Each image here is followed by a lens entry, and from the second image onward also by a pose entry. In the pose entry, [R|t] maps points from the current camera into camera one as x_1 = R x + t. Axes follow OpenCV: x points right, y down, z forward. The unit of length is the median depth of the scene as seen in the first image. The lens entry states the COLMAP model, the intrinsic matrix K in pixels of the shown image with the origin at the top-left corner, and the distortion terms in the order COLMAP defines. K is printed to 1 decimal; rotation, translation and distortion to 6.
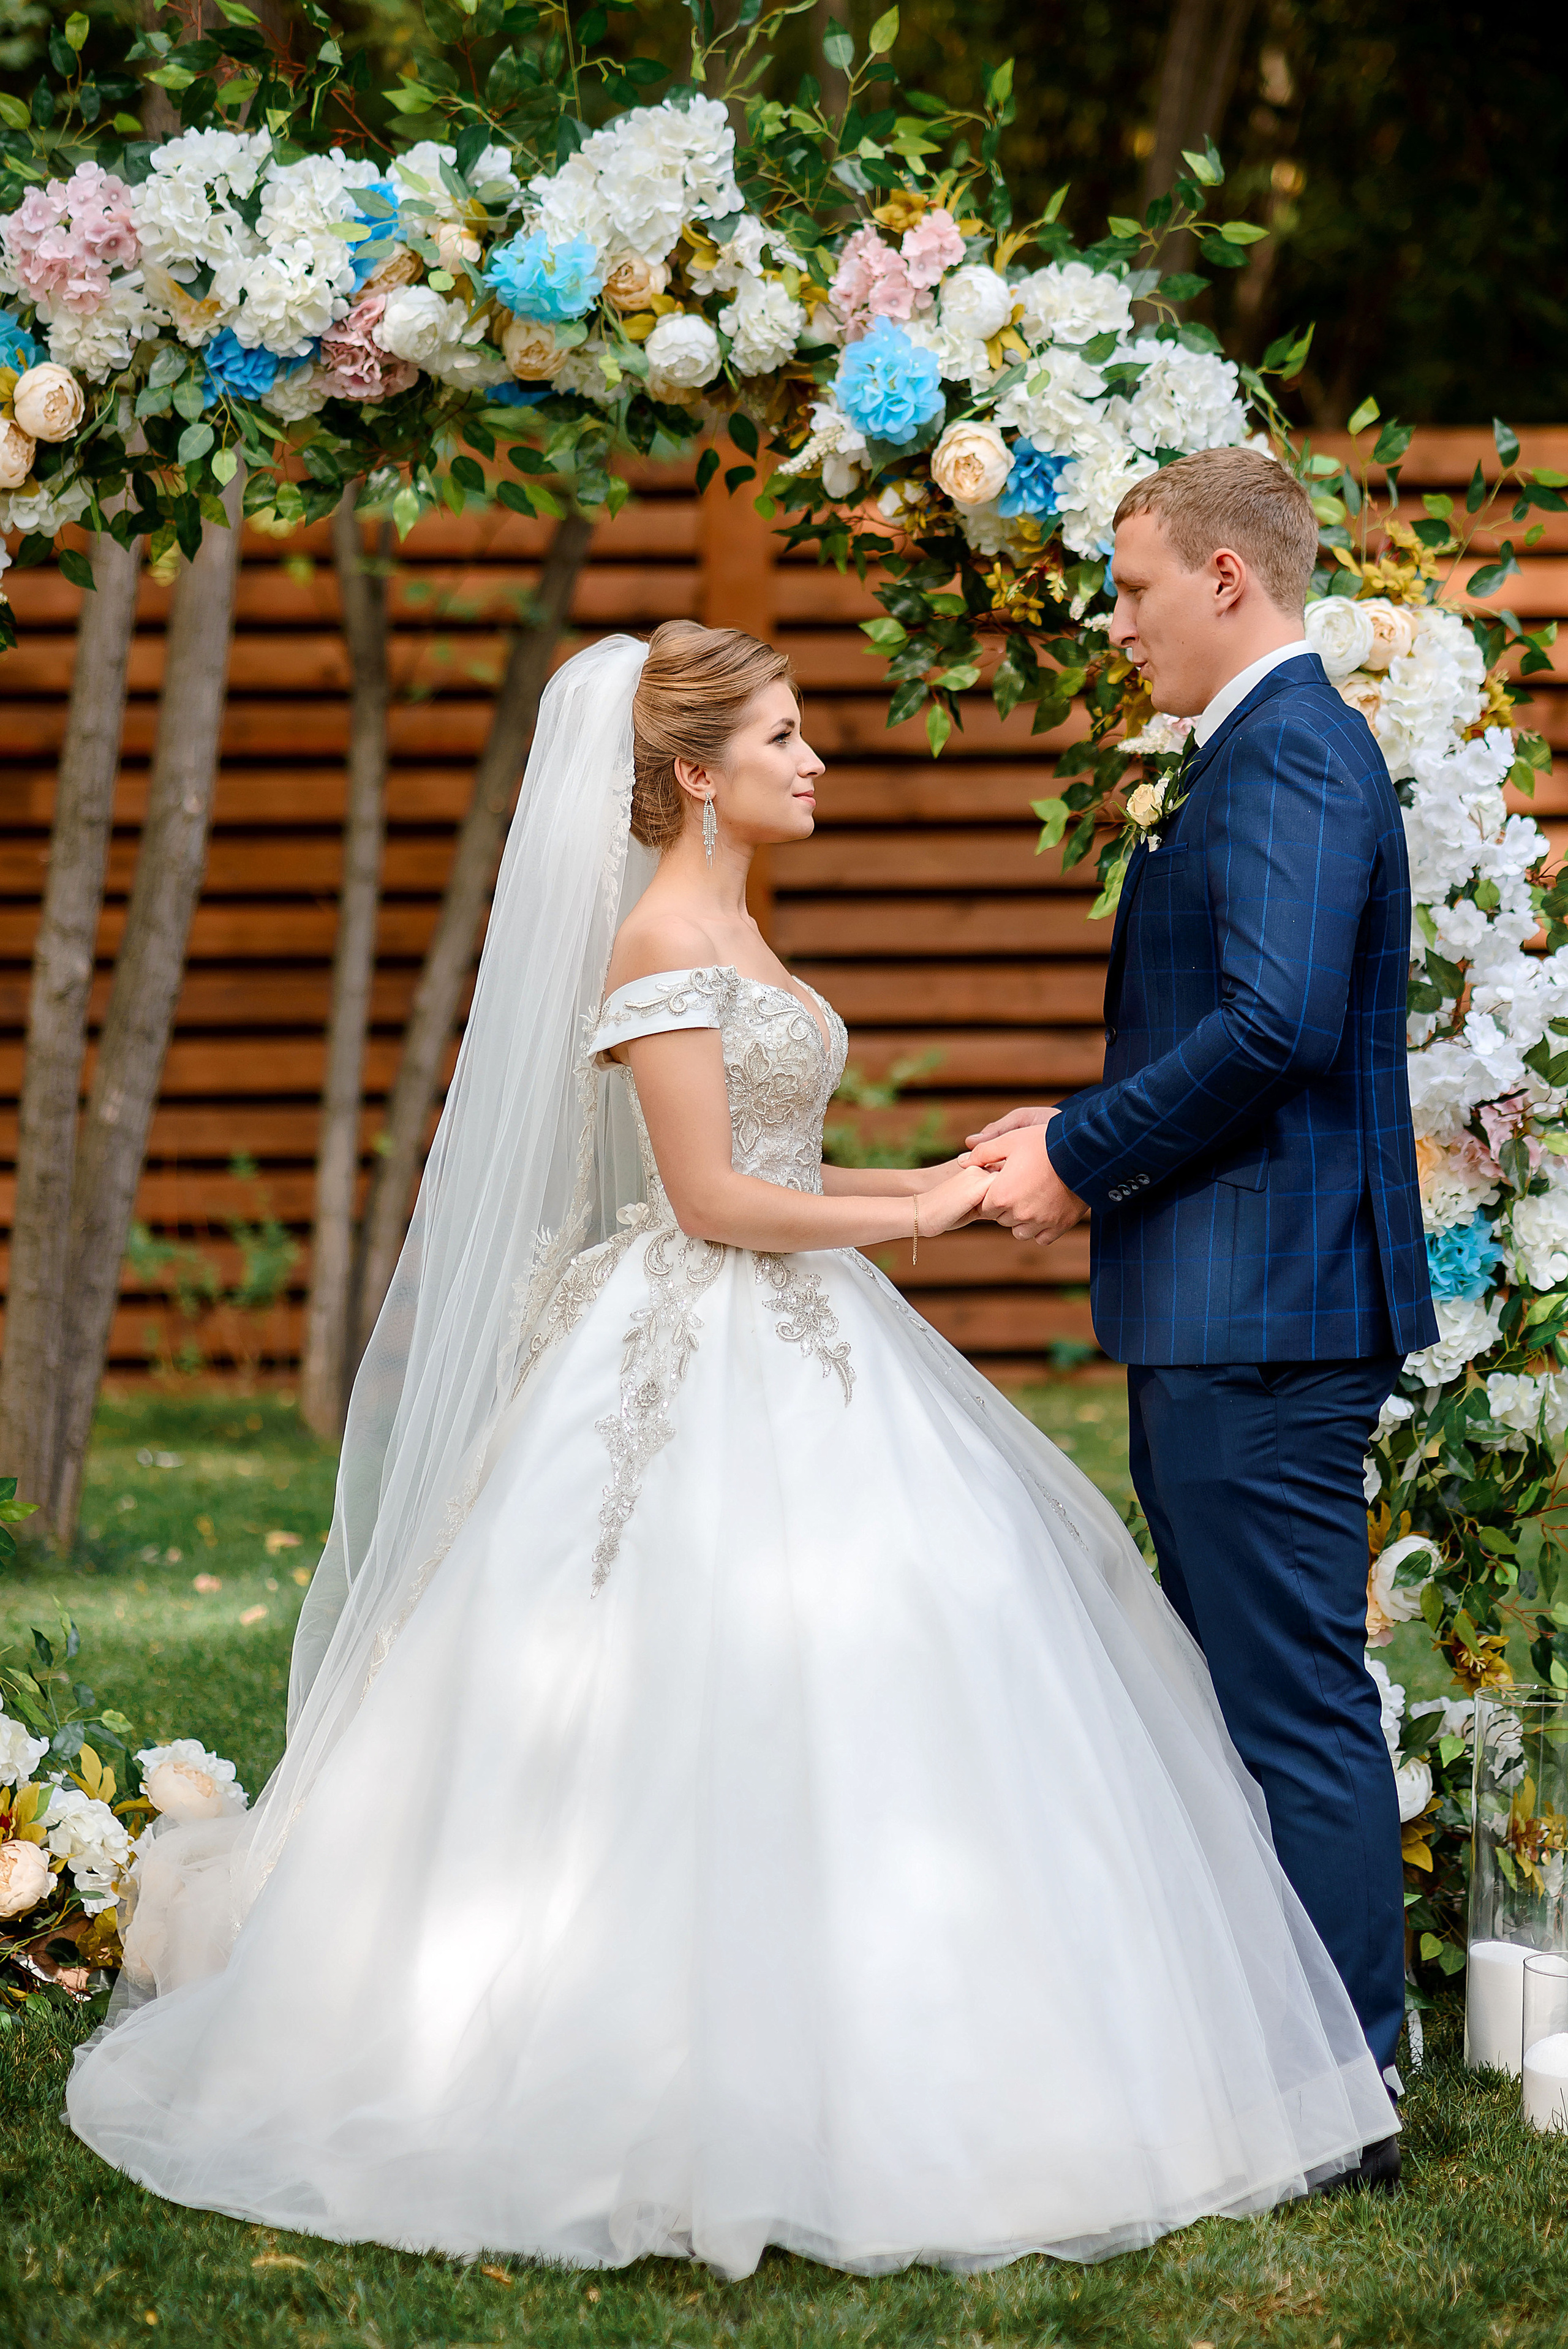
lens RADIAL K [[5591.9, 0, 784.0], [0, 5591.9, 1174.5], [0, 0, 1]] dist [-0.004997, -0.278711]
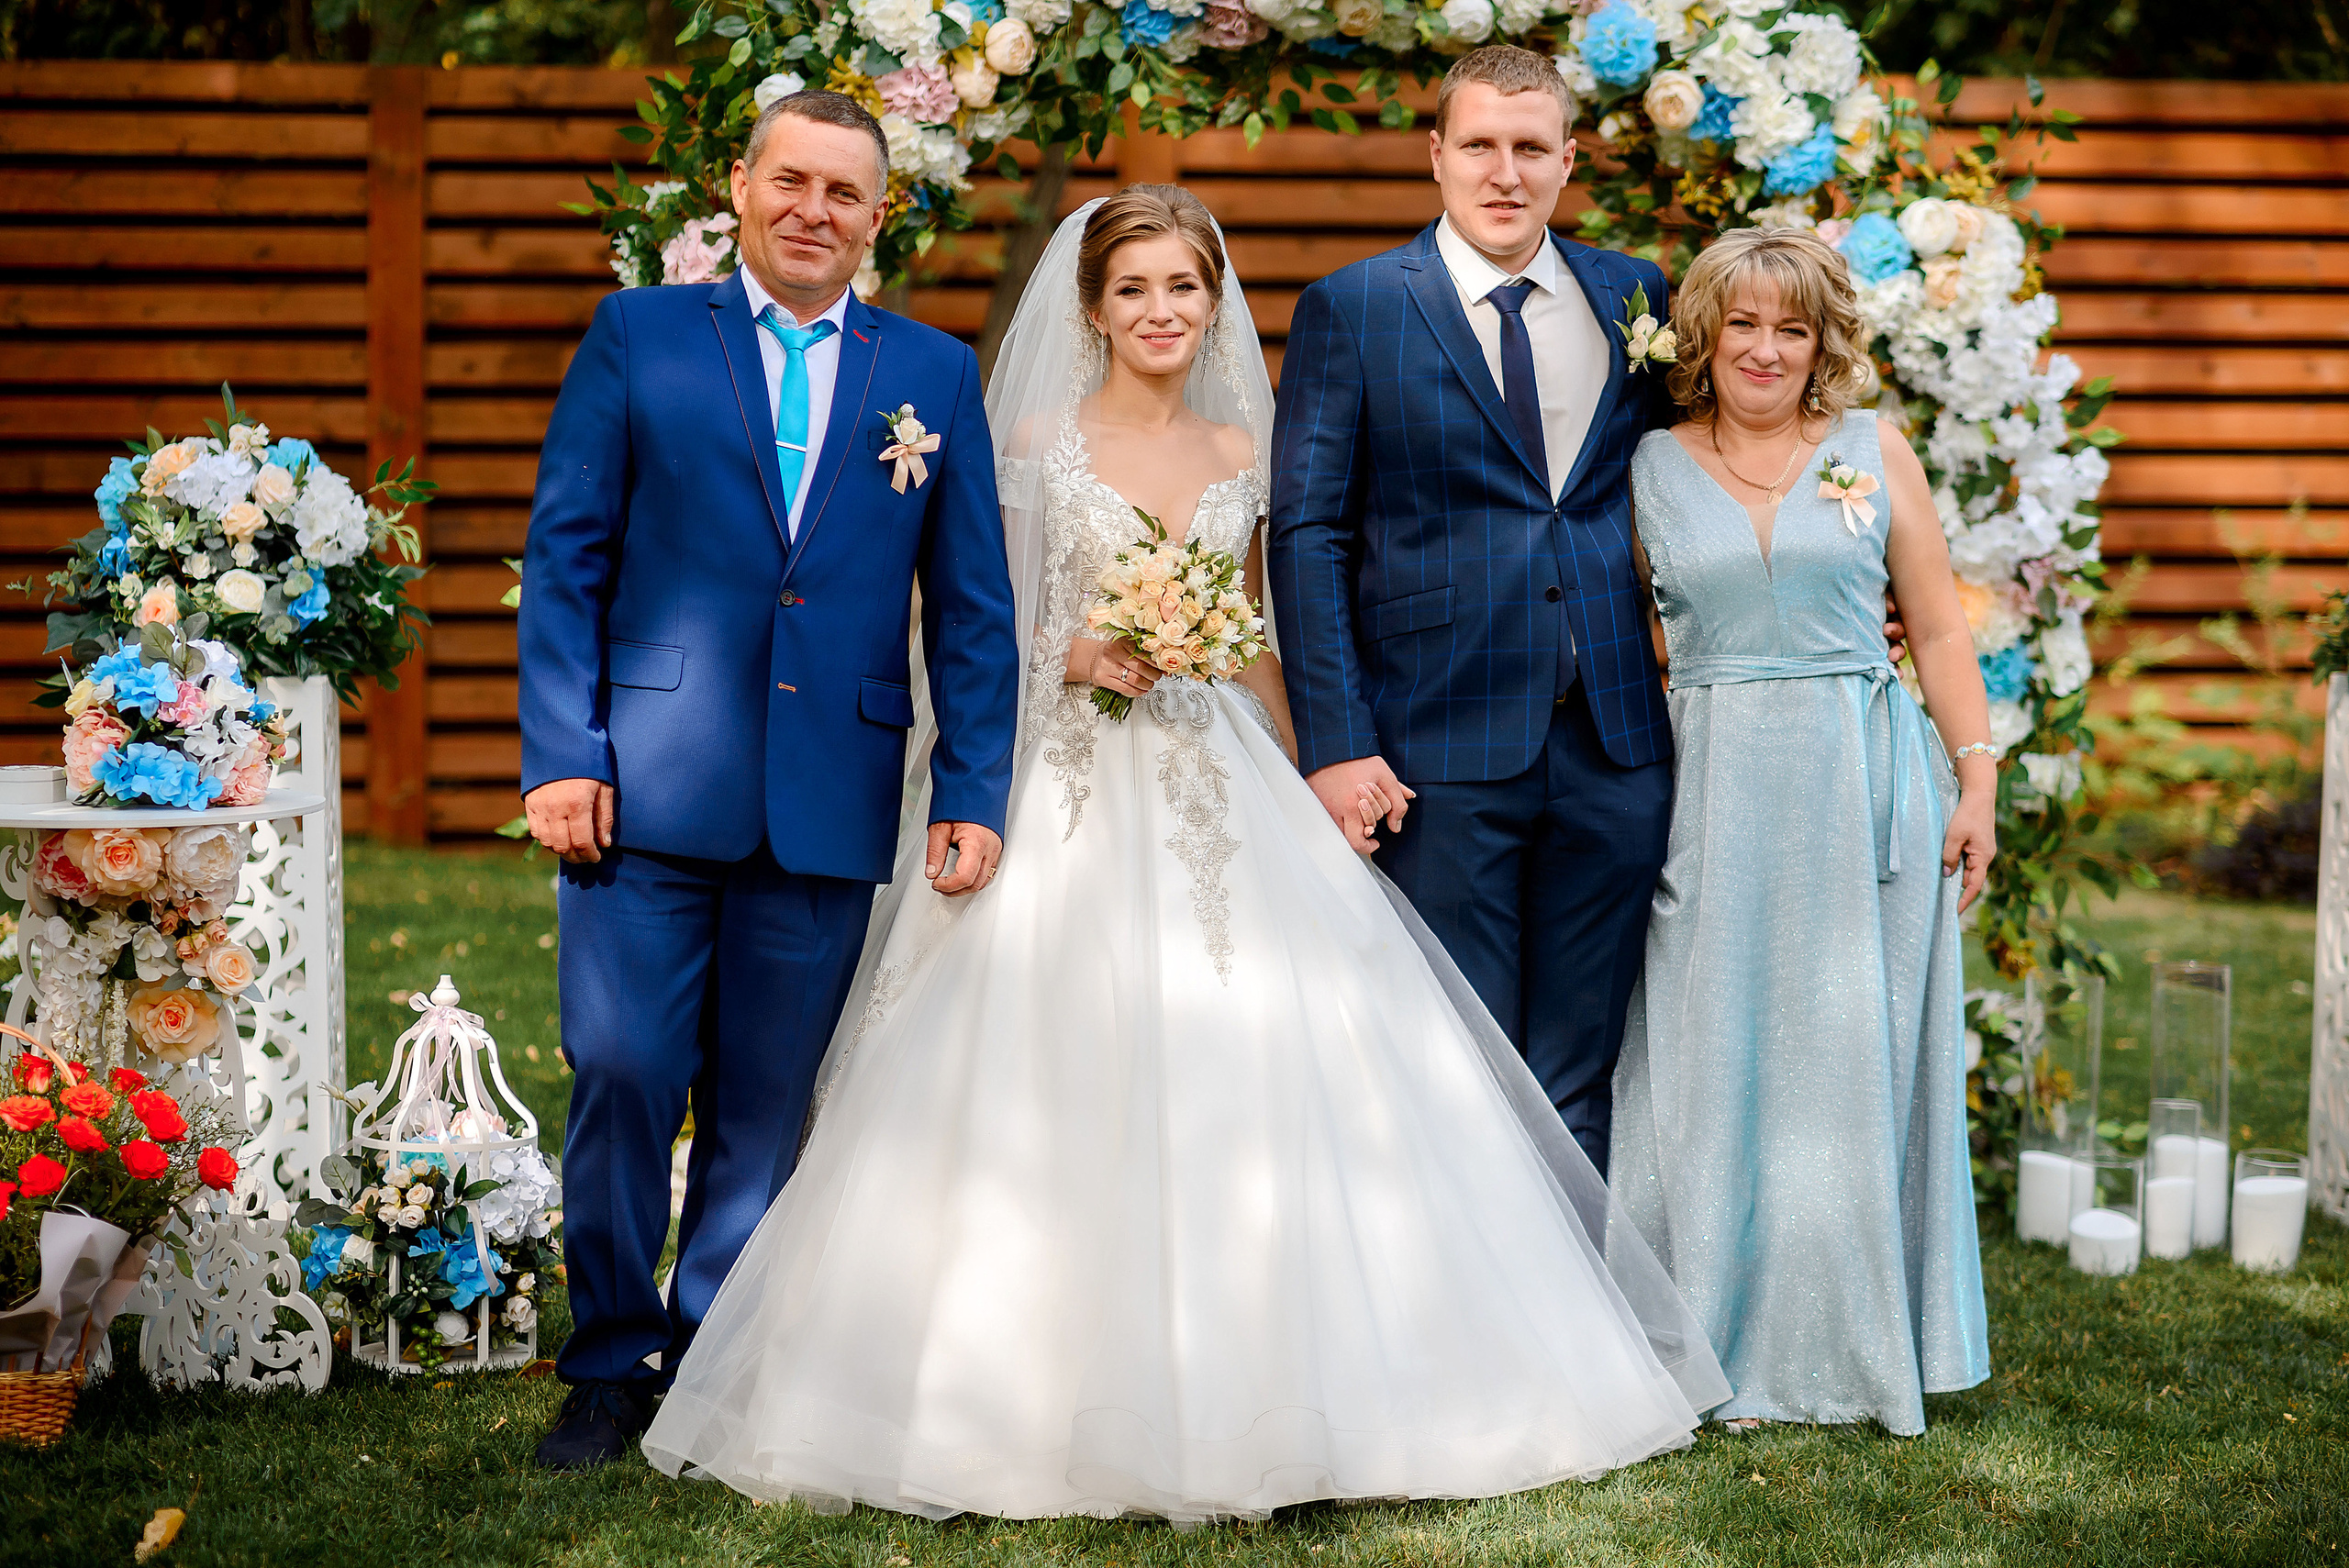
lens RADIAL K [[5431.6, 0, 1174.5], [0, 5431.6, 784.0], [0, 0, 1]] dist [-0.024469, -0.091632]
pose [[0.997870, 0.006816, 0.064881, -0.177009], [-0.006879, 0.999976, 0.000753, 0.043944], [-0.064874, -0.001197, 0.997893, -0.349567]]
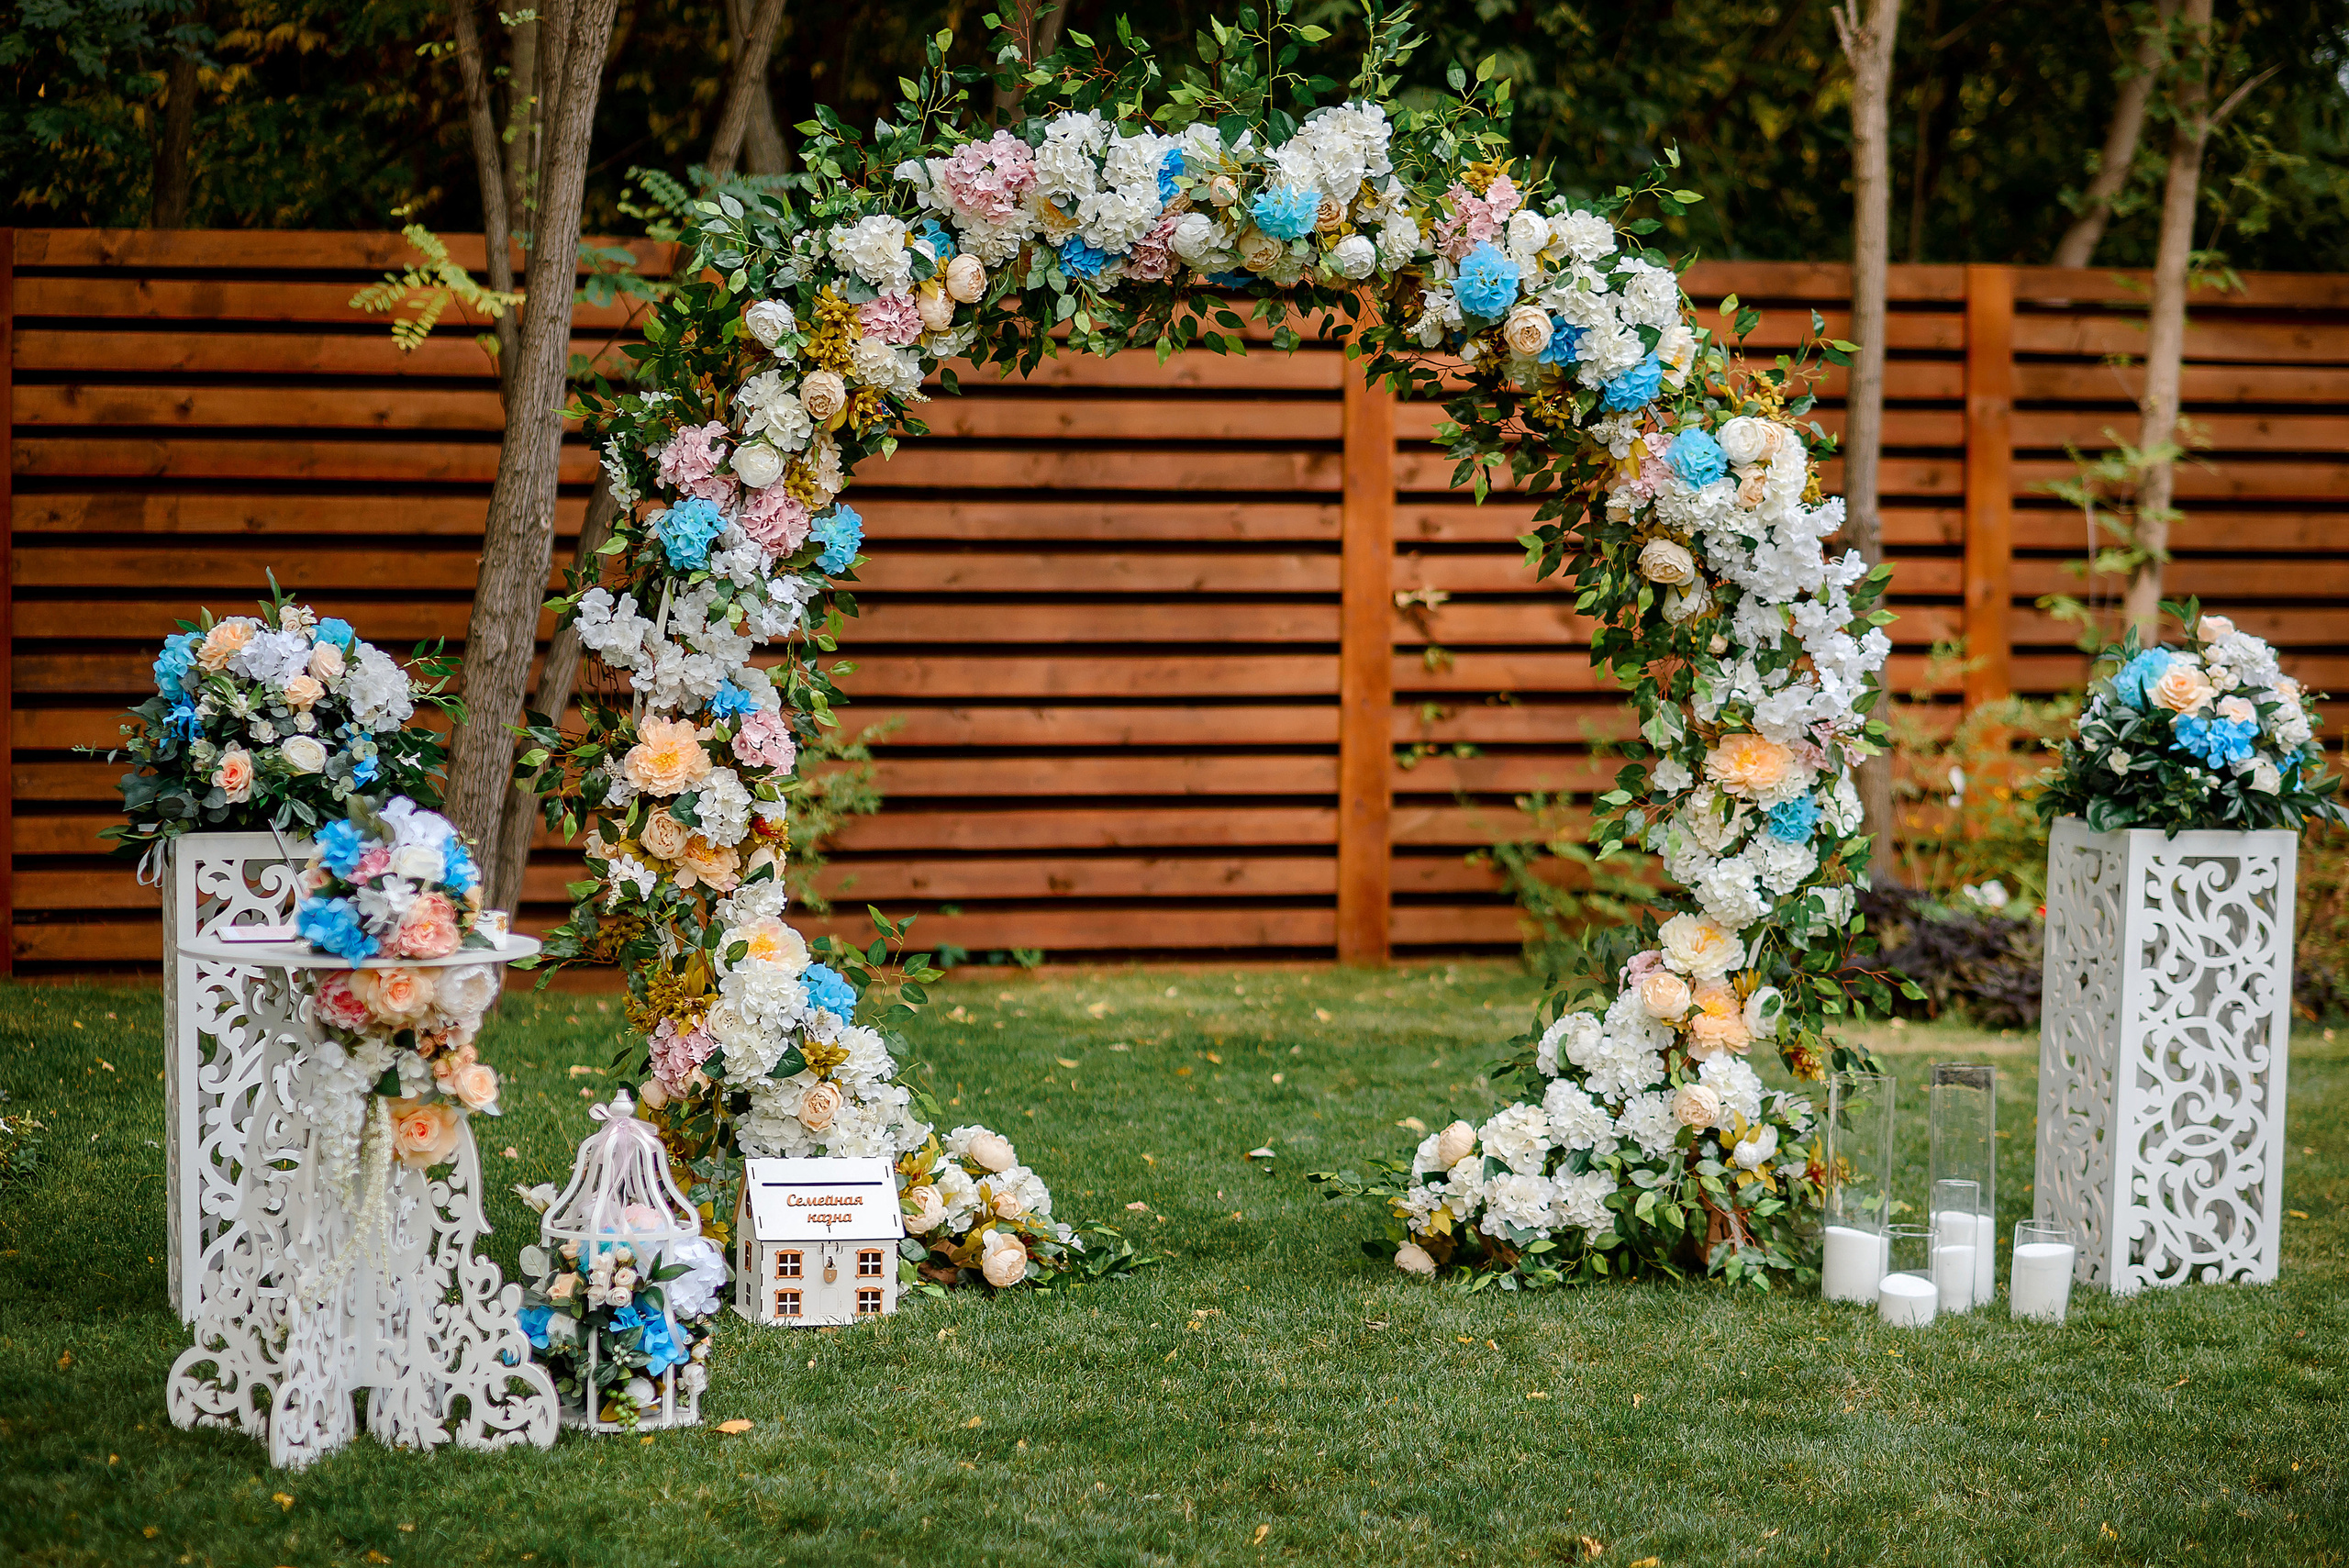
lens RADIAL K [[5592.5, 0, 1174.5], [0, 5592.5, 784.0], [0, 0, 1]] dist [-0.004997, -0.278711]
pose [[0.973002, 0.004349, 0.230755, -0.441784], [0.000329, 0.999795, -0.020232, 0.038841], [-0.230796, 0.019762, 0.972801, -0.566142]]
